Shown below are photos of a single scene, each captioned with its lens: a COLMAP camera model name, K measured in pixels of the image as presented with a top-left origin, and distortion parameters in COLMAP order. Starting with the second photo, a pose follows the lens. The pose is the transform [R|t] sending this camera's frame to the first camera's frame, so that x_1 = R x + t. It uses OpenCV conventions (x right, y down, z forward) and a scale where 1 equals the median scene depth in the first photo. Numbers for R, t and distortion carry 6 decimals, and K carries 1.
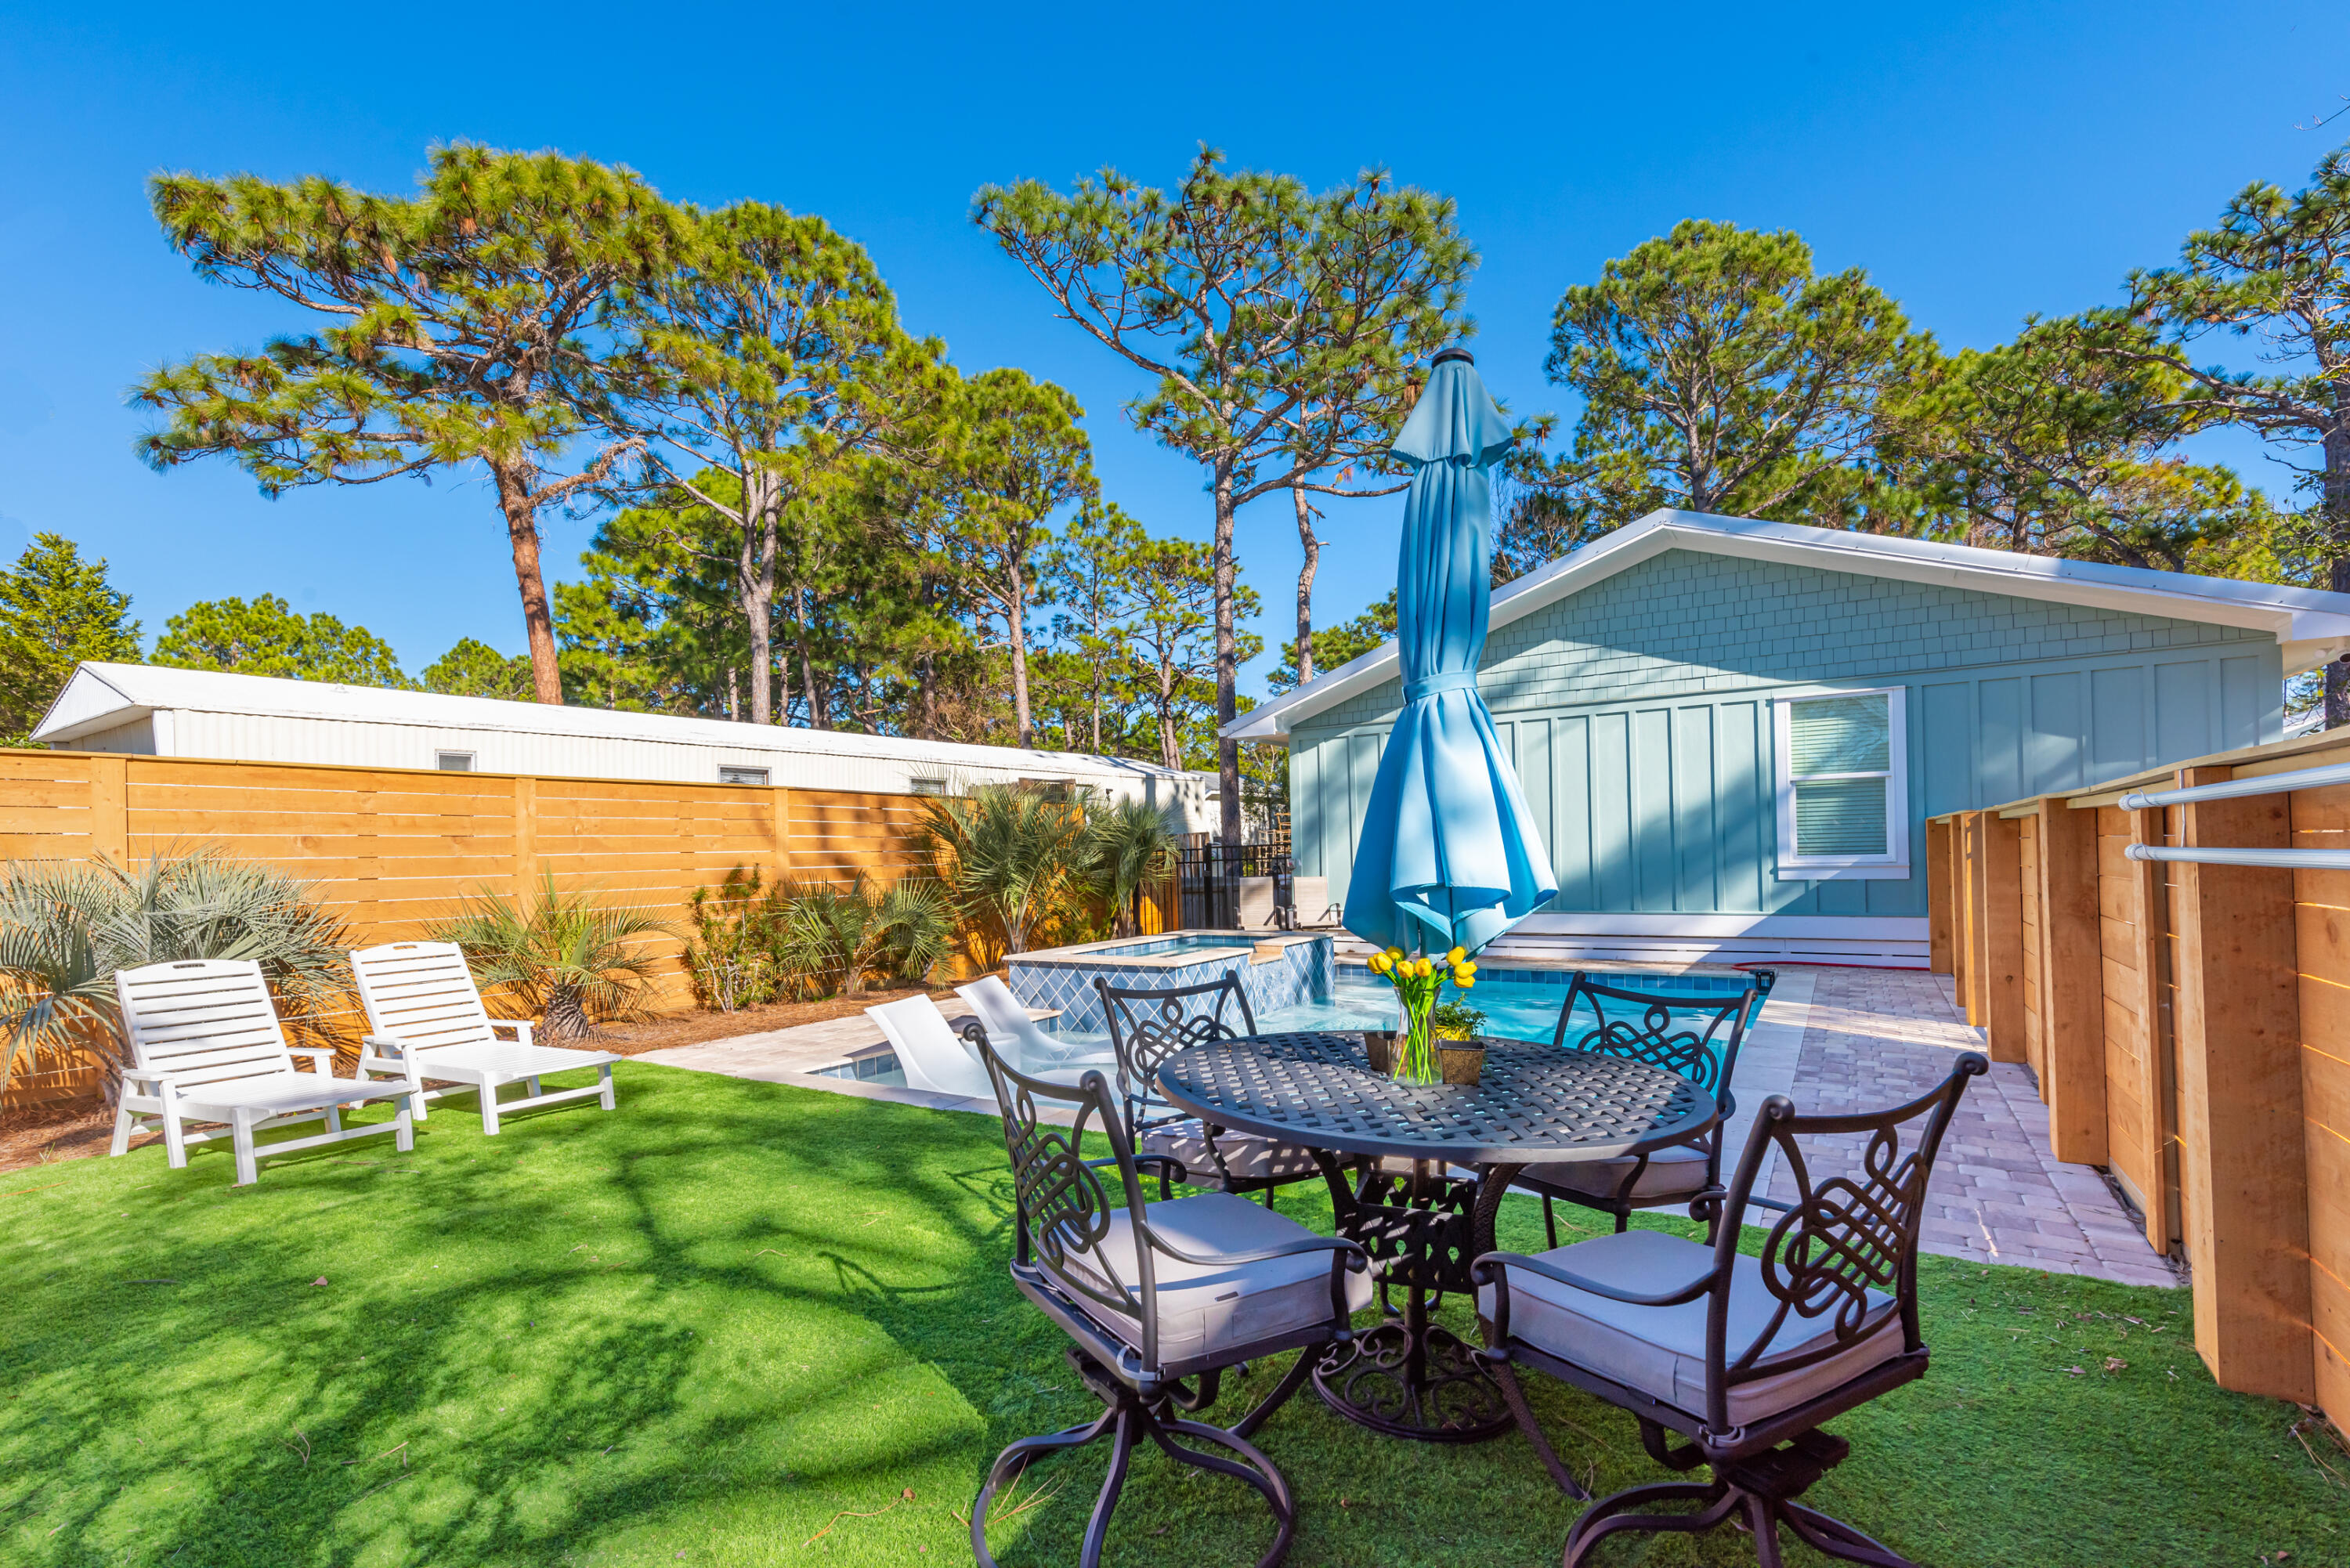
lens RADIAL K [[1053.0, 0, 1154.0], [0, 1053.0, 838.3], [0, 0, 1]] dist [0.001817, -0.000404]
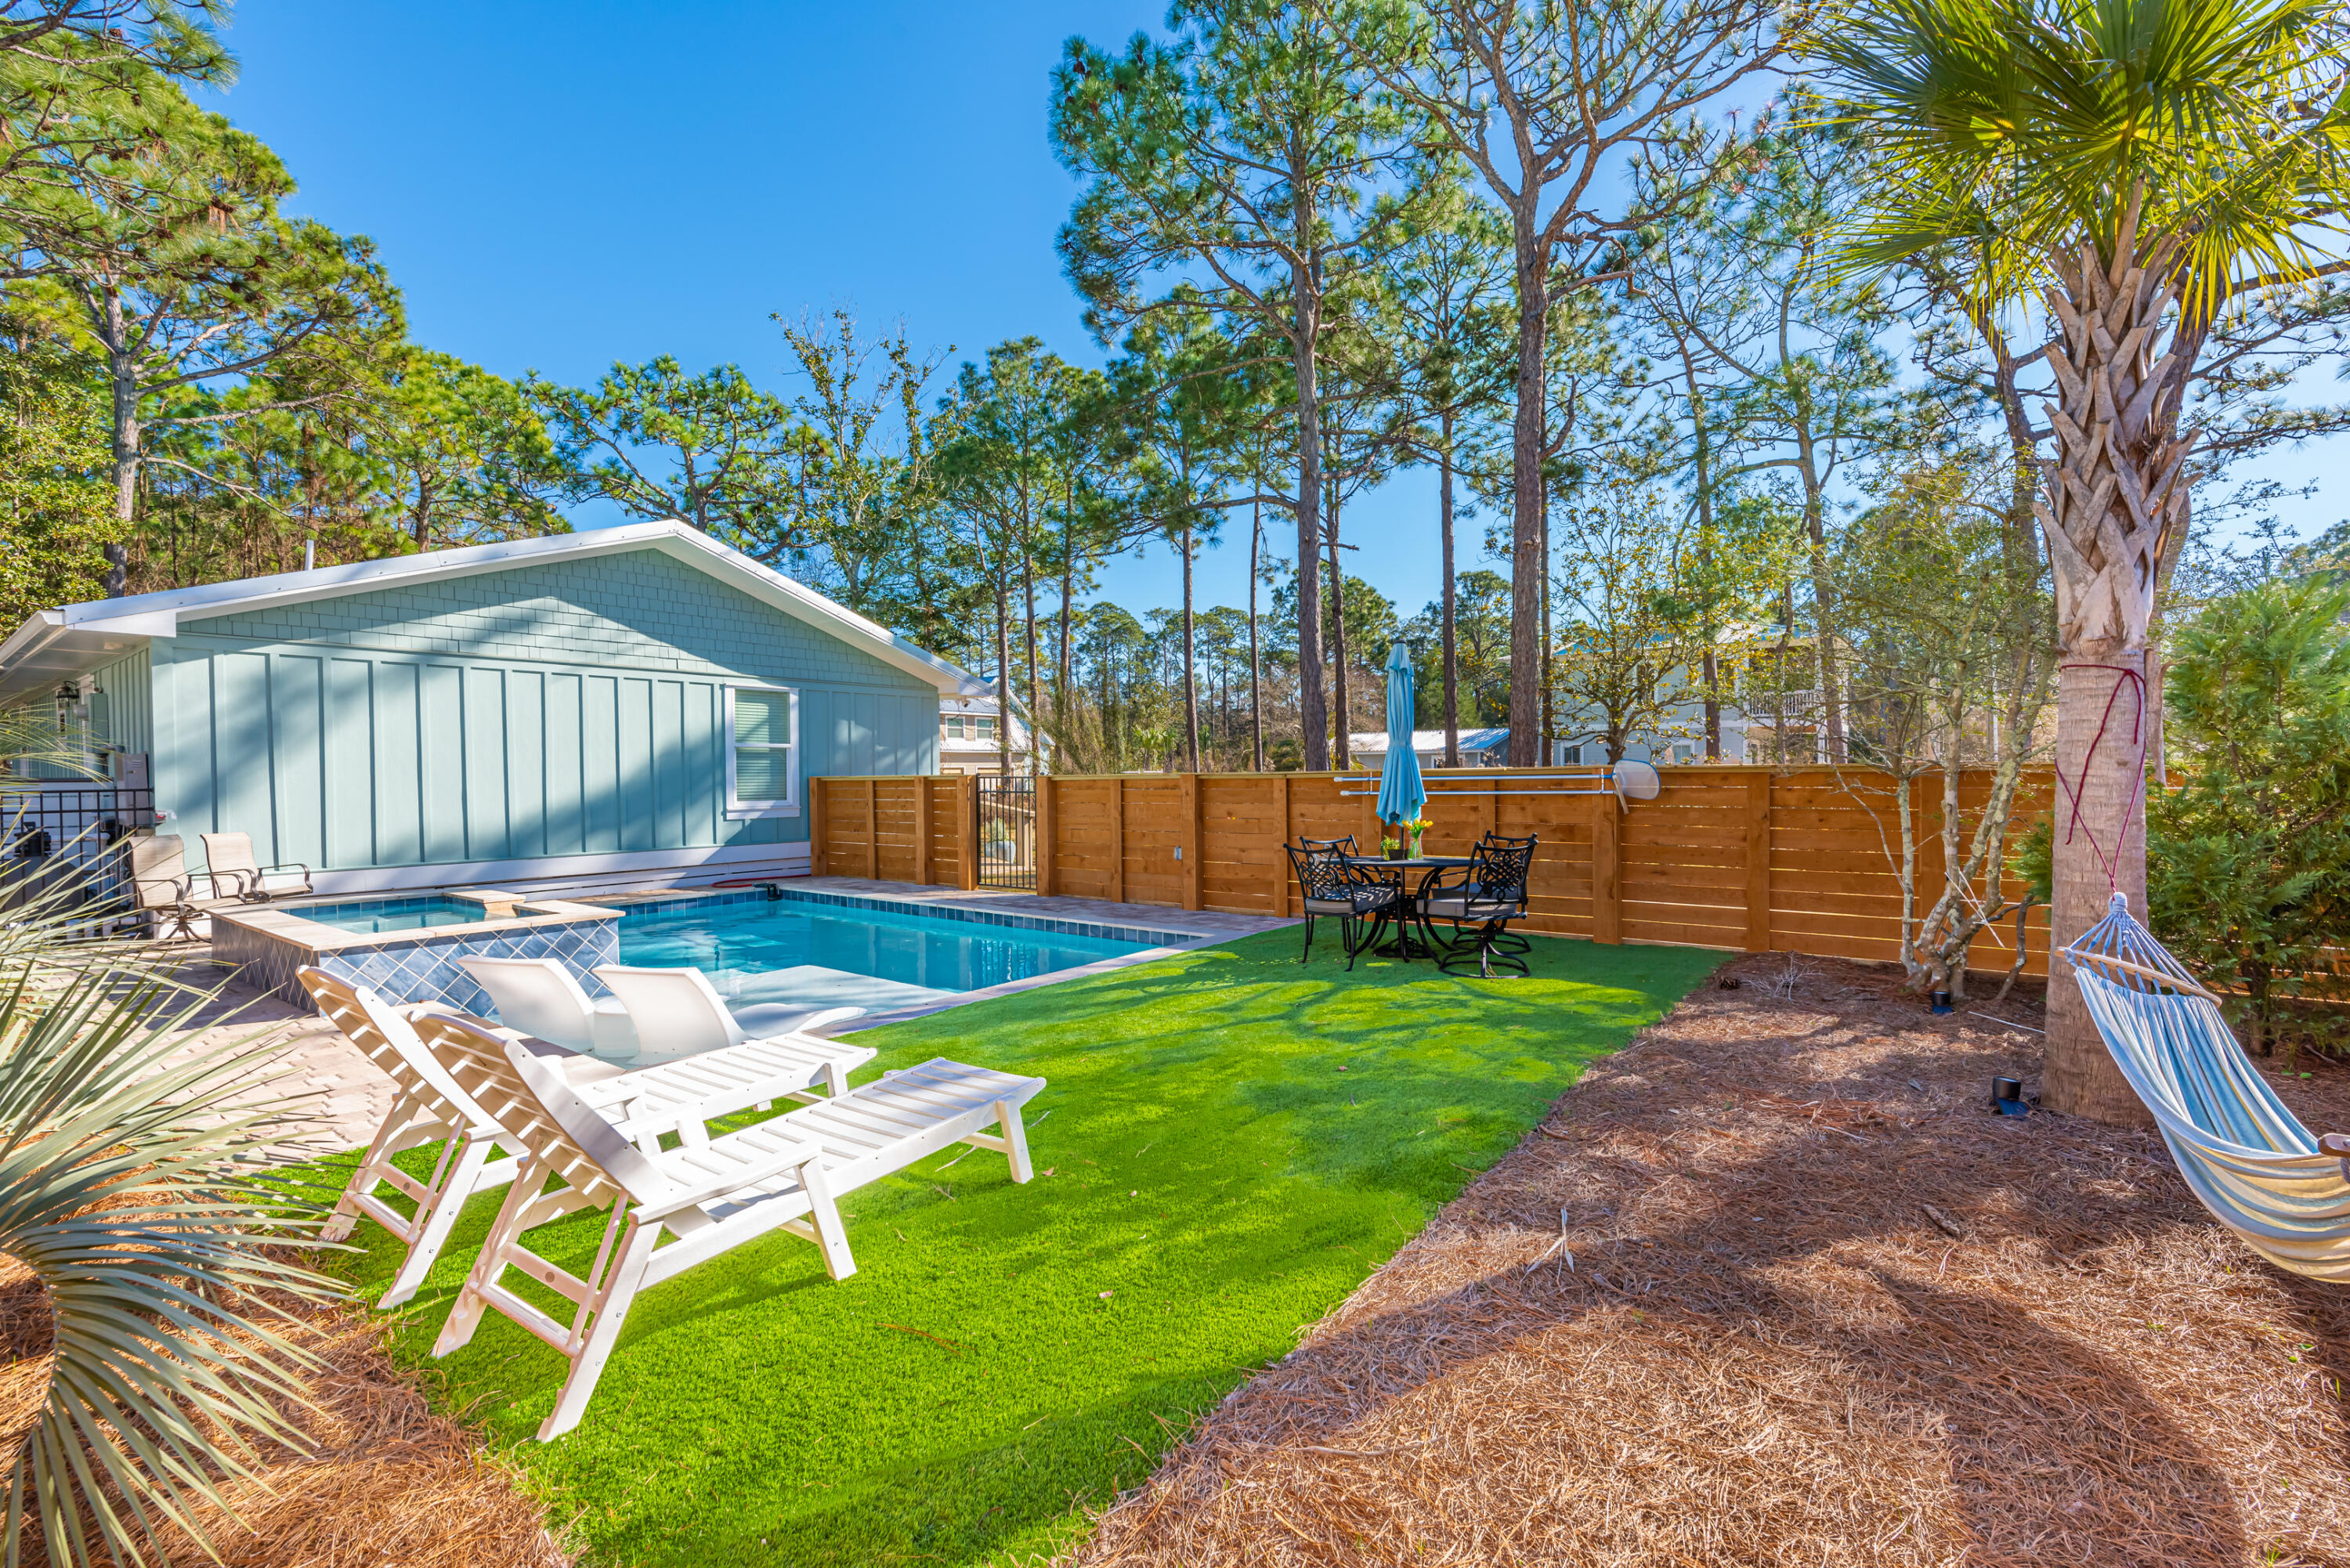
lens RADIAL K [[1053.0, 0, 1187.6], [0, 1053.0, 785.4], [0, 0, 1]] dist [0.001817, -0.000404]
pose [[0.047989, 0.014343, 0.998745, -0.298678], [-0.001662, 0.999897, -0.014279, 0.005602], [-0.998846, -0.000974, 0.048008, 0.145985]]
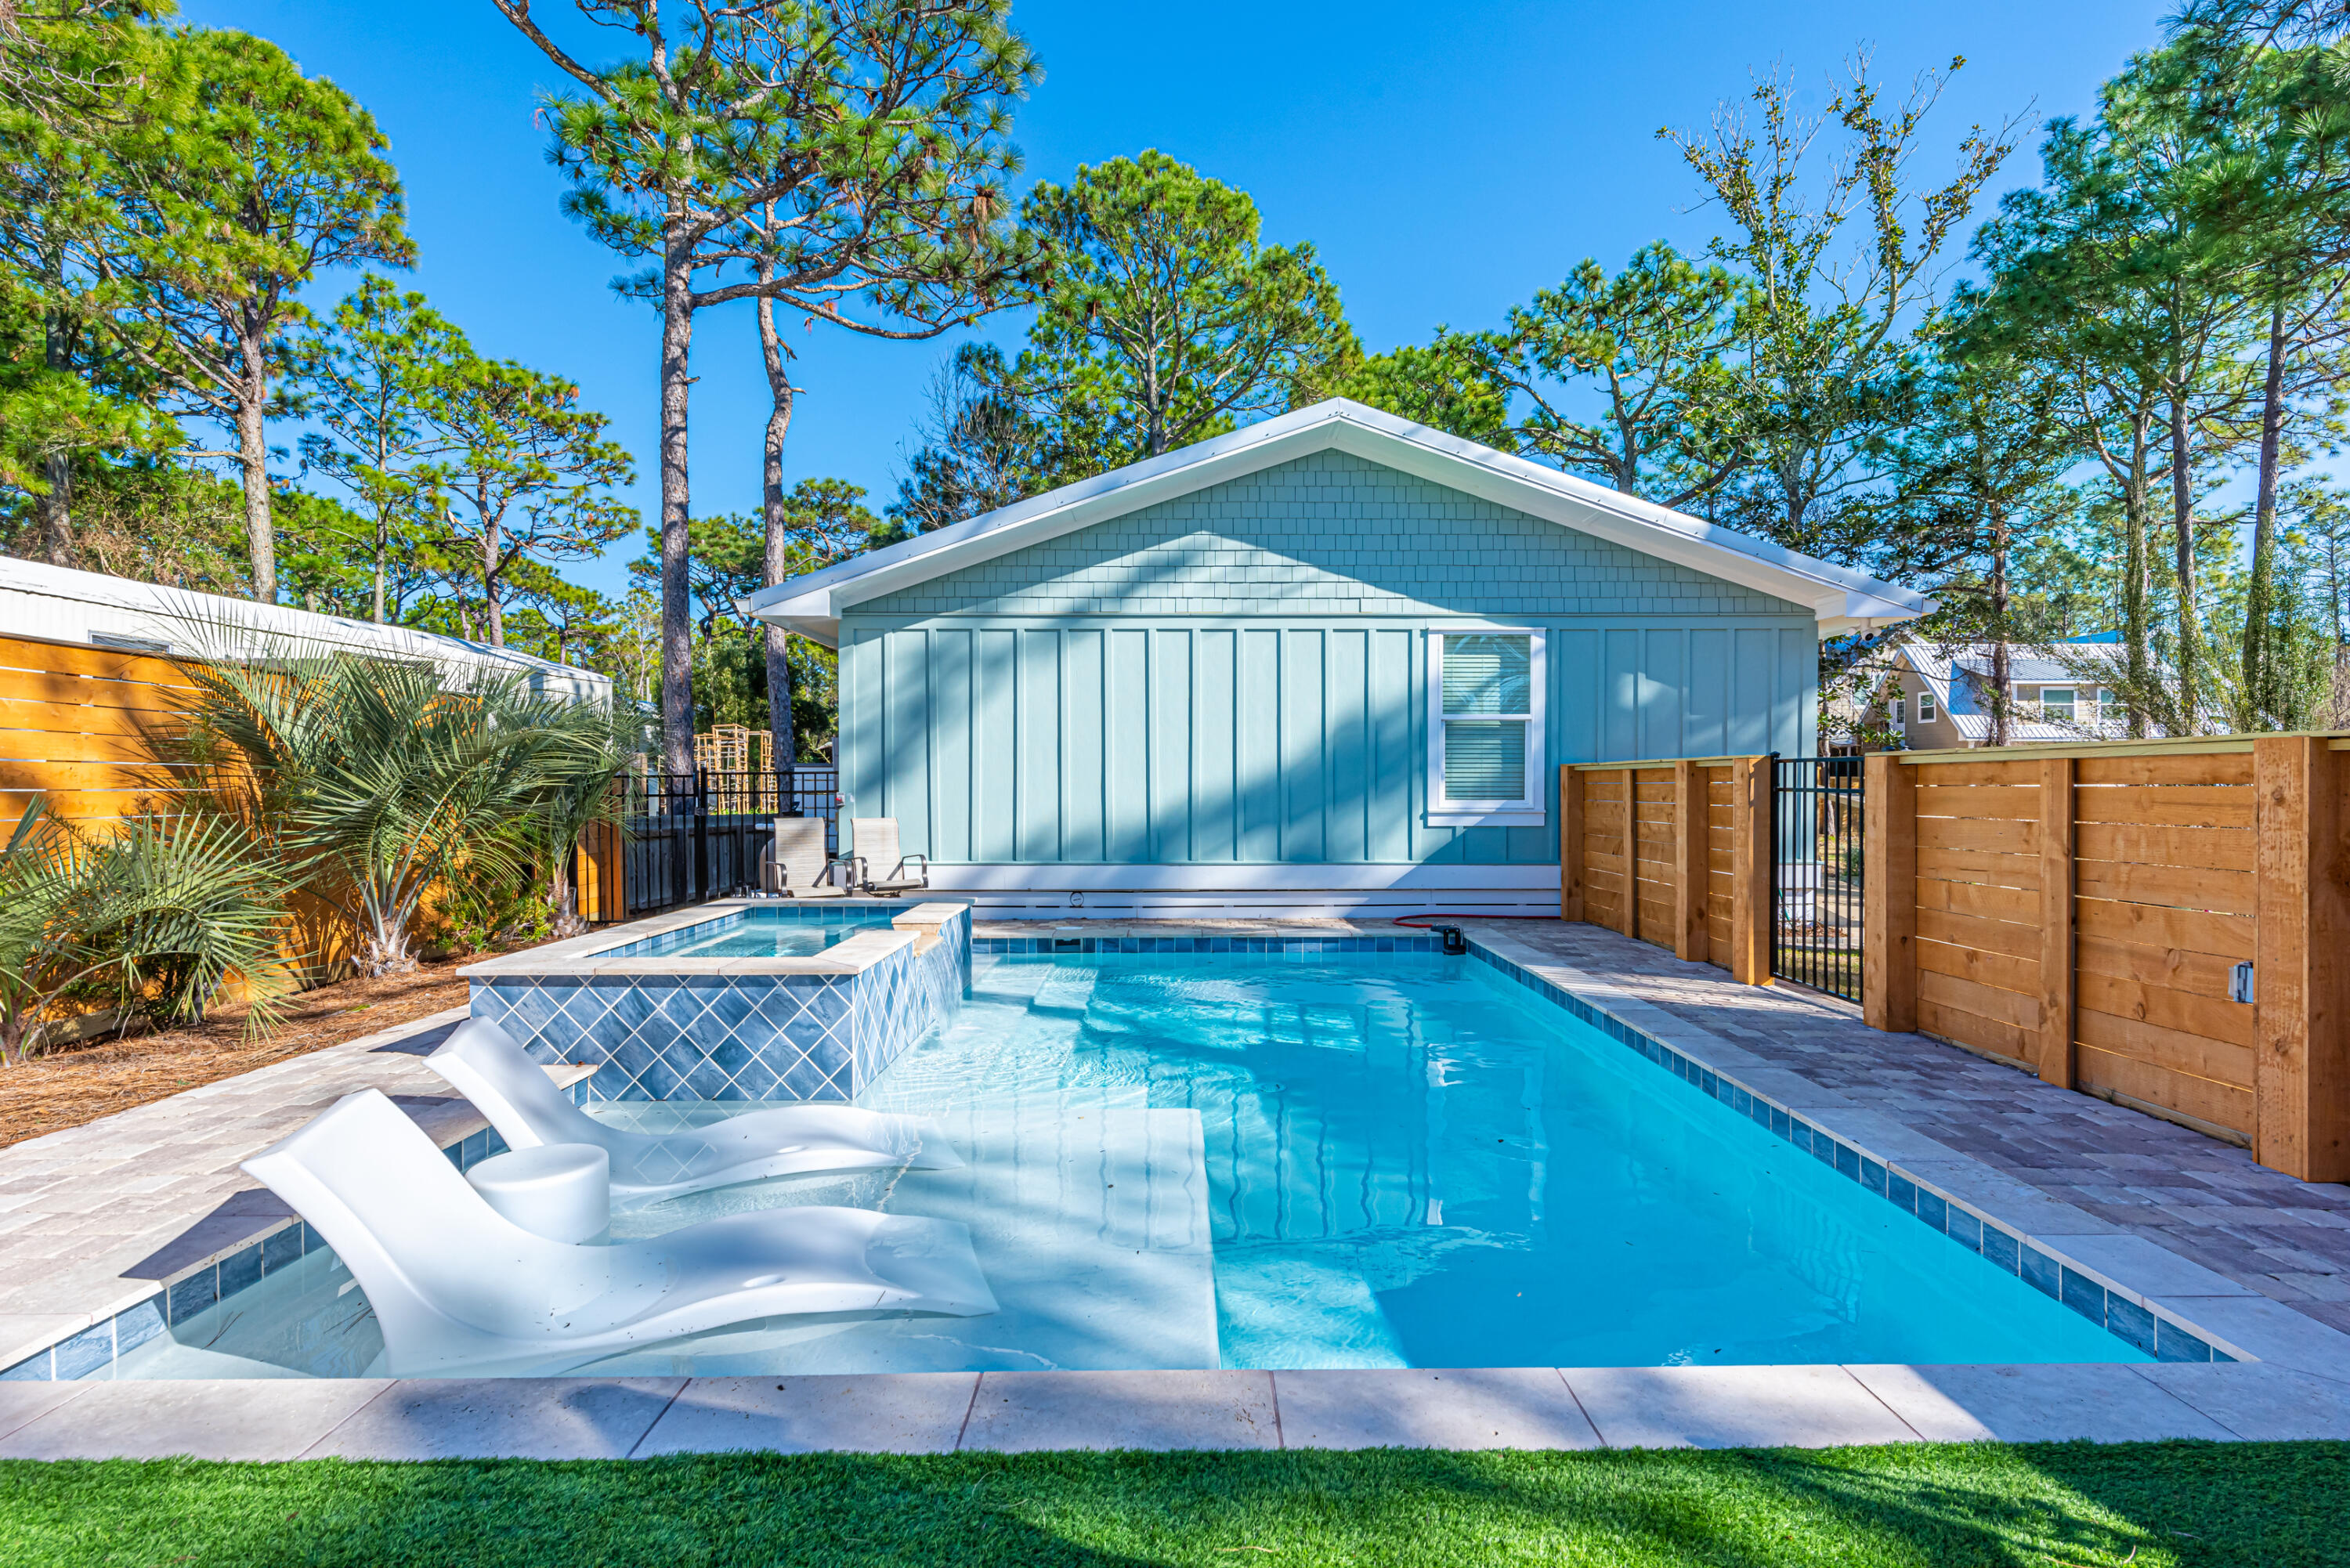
lens RADIAL K [[1126.0, 0, 1170.4], [0, 1126.0, 788.1], [0, 0, 1]] dist [-0.000084, -0.001850]
pose [[0.829177, 0.022121, 0.558548, -0.060521], [-0.028657, 0.999585, 0.002955, 0.004151], [-0.558251, -0.018456, 0.829467, 0.128329]]
